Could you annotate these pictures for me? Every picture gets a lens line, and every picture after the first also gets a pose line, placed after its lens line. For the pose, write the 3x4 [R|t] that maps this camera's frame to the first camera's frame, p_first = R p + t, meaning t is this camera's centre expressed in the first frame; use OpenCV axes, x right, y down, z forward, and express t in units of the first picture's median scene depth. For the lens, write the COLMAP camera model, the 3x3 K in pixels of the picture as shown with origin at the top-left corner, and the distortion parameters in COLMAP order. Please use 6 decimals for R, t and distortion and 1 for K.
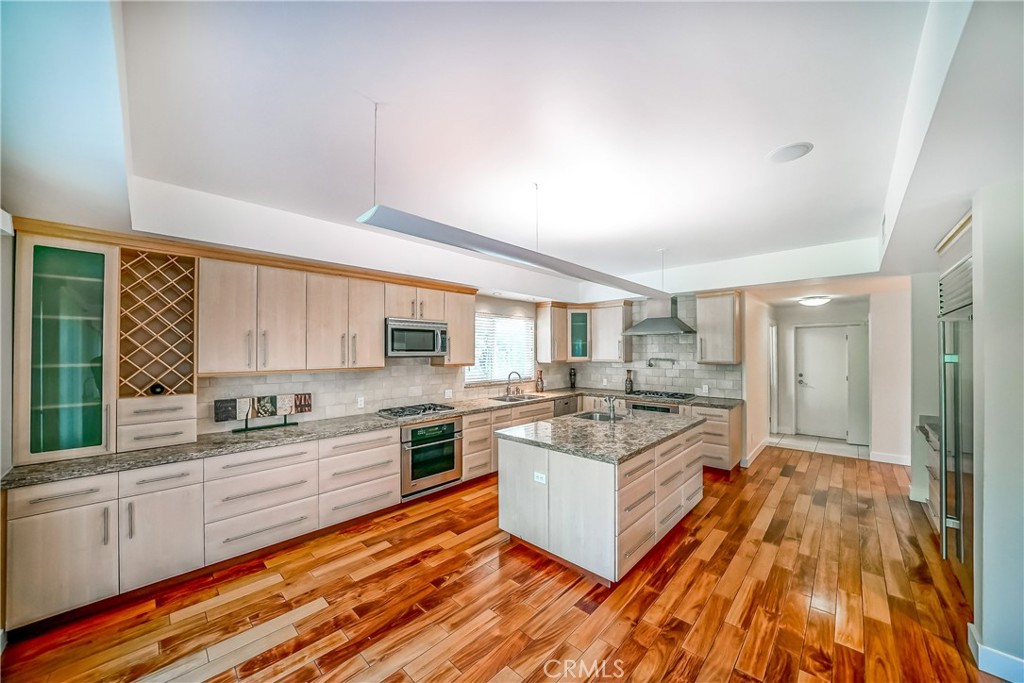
lens RADIAL K [[367.5, 0, 506.3], [0, 367.5, 347.4], [0, 0, 1]] dist [-0.017619, 0.000357]
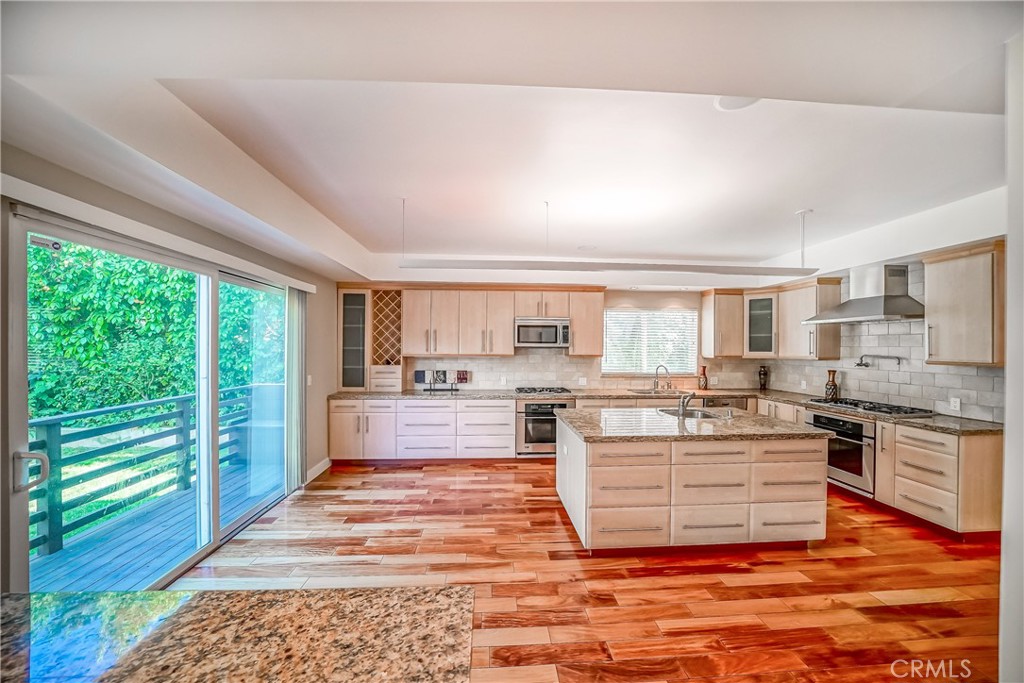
lens RADIAL K [[356.1, 0, 497.6], [0, 356.1, 348.8], [0, 0, 1]] dist [-0.015095, 0.000212]
pose [[0.731069, 0.011158, -0.682212, 0.491265], [-0.001672, 0.999893, 0.014563, 0.012972], [0.682301, -0.009506, 0.731010, 0.021139]]
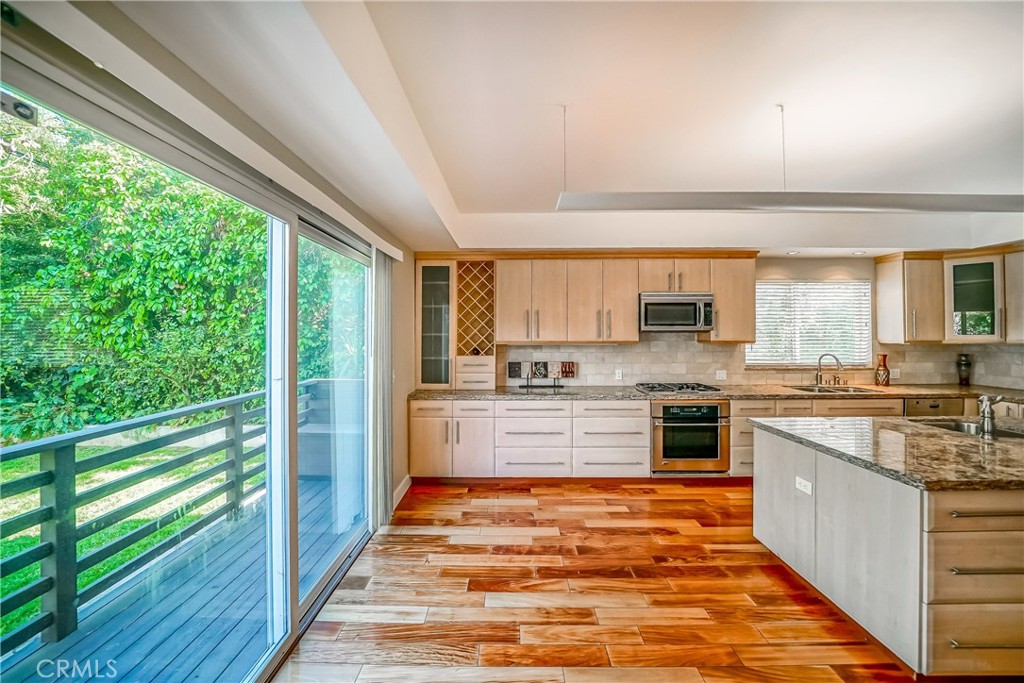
lens RADIAL K [[367.2, 0, 501.9], [0, 367.2, 330.7], [0, 0, 1]] dist [-0.016764, 0.000091]
pose [[0.683403, -0.007090, -0.730007, 0.150766], [0.007354, 0.999969, -0.002828, 0.023409], [0.730005, -0.003436, 0.683433, 0.023881]]
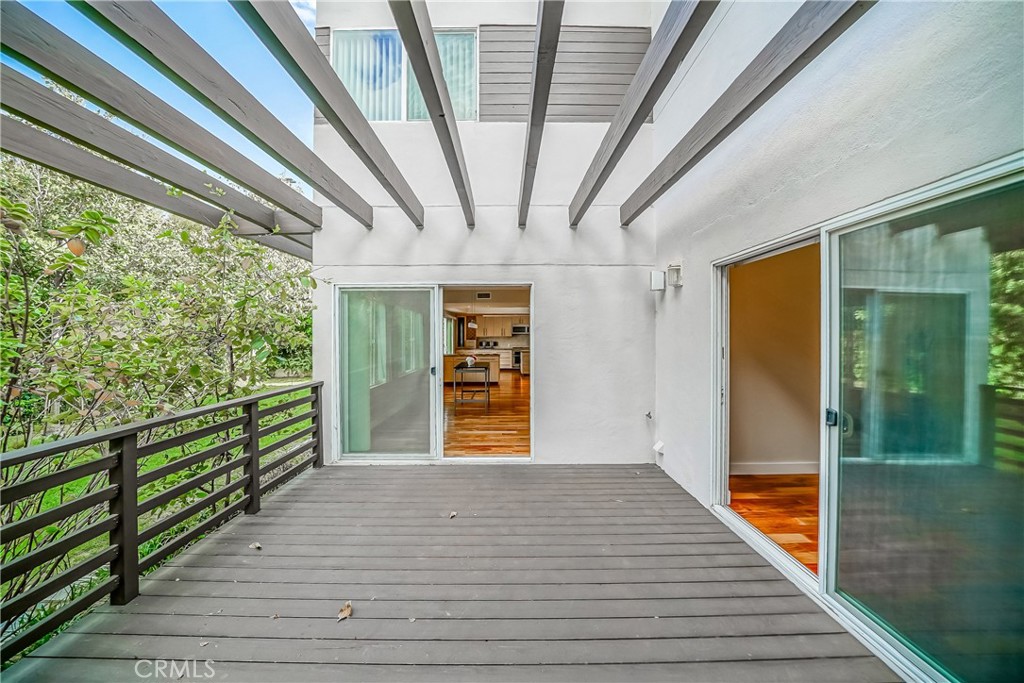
lens RADIAL K [[349.1, 0, 509.0], [0, 349.1, 336.2], [0, 0, 1]] dist [0.000788, 0.000100]
pose [[0.701968, 0.009450, -0.712145, 2.386428], [0.004347, 0.999837, 0.017552, -0.016933], [0.712195, -0.015416, 0.701813, -1.730693]]
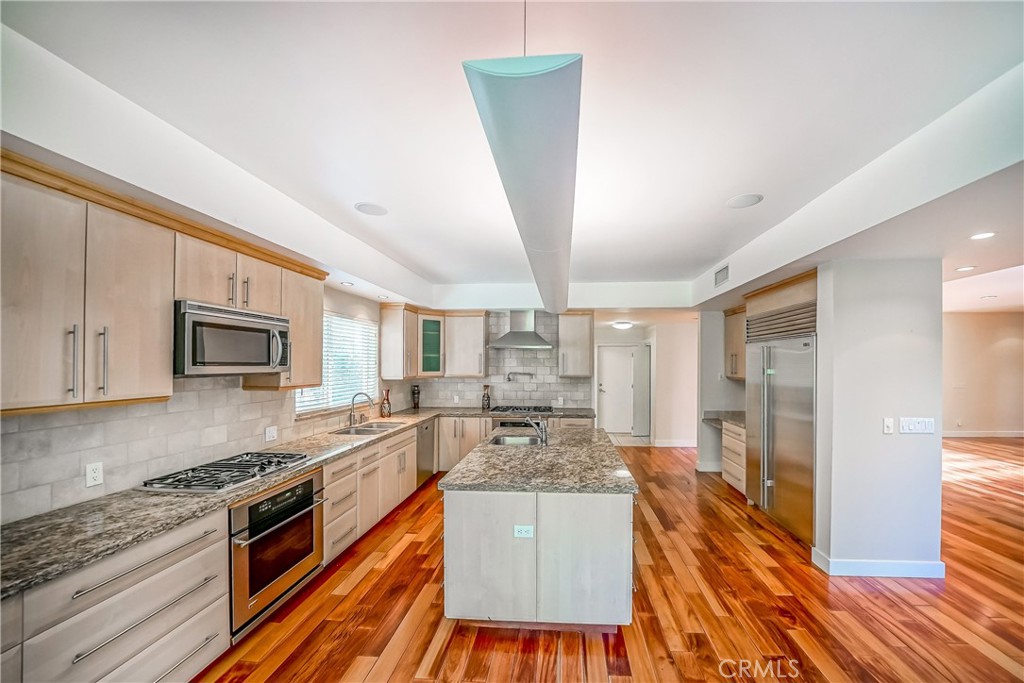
lens RADIAL K [[375.7, 0, 548.1], [0, 375.7, 362.1], [0, 0, 1]] dist [-0.018968, 0.000025]
pose [[0.750471, 0.007423, 0.660862, -0.274157], [-0.010386, 0.999946, 0.000563, 0.000468], [-0.660822, -0.007286, 0.750507, 0.267809]]
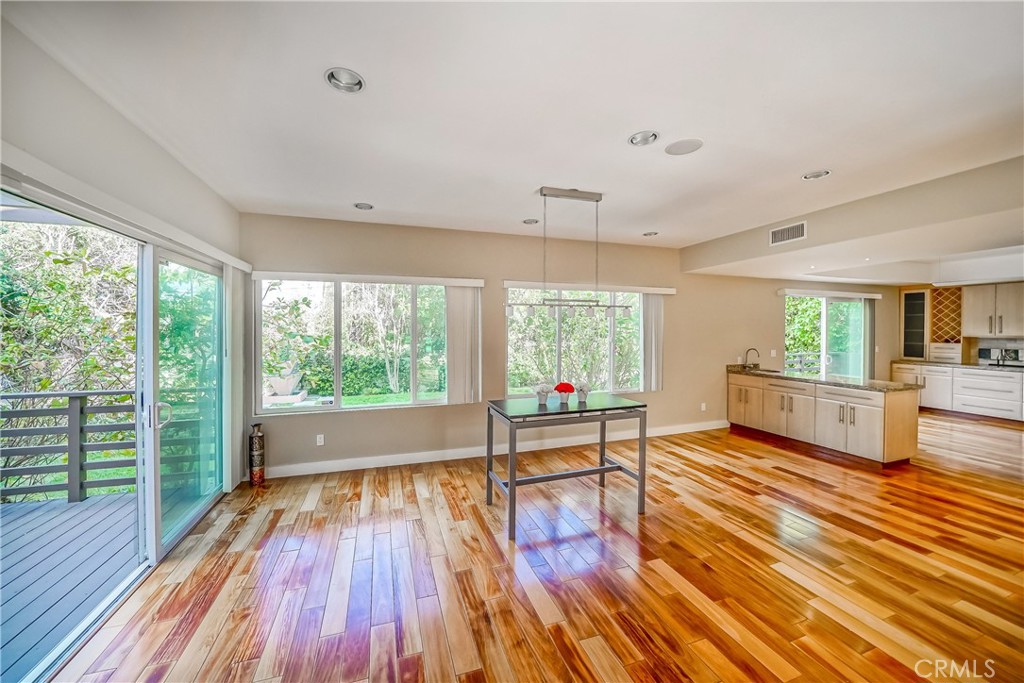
lens RADIAL K [[361.0, 0, 507.1], [0, 361.0, 336.6], [0, 0, 1]] dist [-0.018289, 0.000063]
pose [[-0.461423, 0.025246, -0.886821, 1.799200], [0.009925, 0.999679, 0.023294, -0.001194], [0.887125, 0.001946, -0.461526, -0.415700]]
